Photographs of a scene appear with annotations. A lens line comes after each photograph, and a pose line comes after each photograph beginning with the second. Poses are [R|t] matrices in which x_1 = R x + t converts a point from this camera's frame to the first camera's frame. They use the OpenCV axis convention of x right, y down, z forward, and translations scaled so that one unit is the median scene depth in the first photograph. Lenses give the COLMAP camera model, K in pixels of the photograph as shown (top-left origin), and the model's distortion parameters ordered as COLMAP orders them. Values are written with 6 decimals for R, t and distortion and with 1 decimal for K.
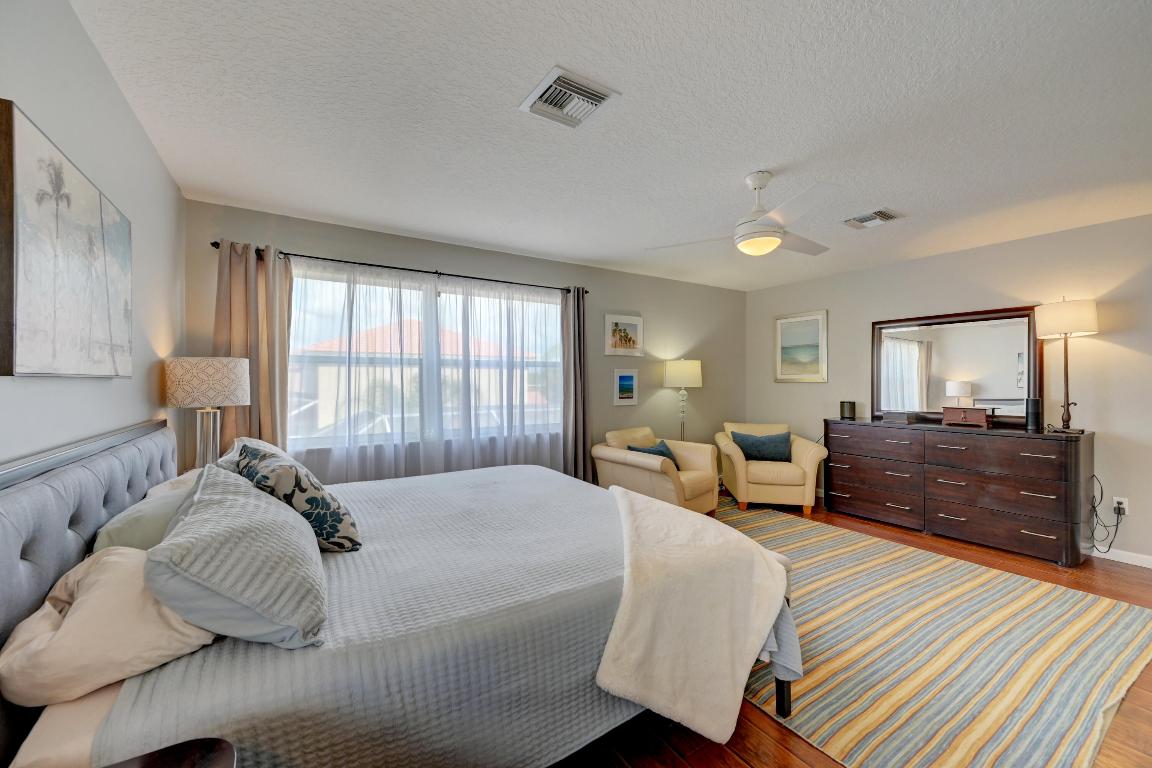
lens RADIAL K [[456.2, 0, 579.3], [0, 456.2, 379.1], [0, 0, 1]] dist [-0.000050, 0.000101]
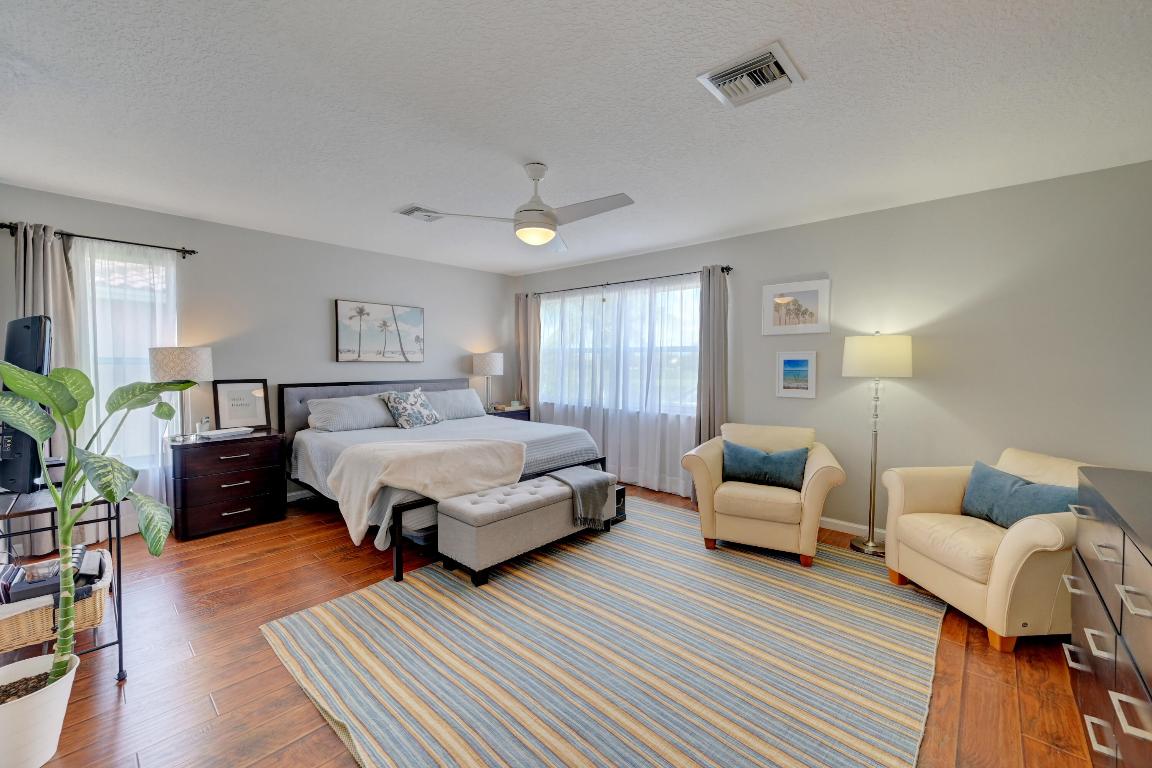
lens RADIAL K [[459.7, 0, 579.5], [0, 459.7, 380.7], [0, 0, 1]] dist [-0.000446, 0.000141]
pose [[0.260832, 0.044349, -0.964365, 0.965434], [0.001074, 0.998930, 0.046229, -0.010181], [0.965383, -0.013094, 0.260506, 0.551051]]
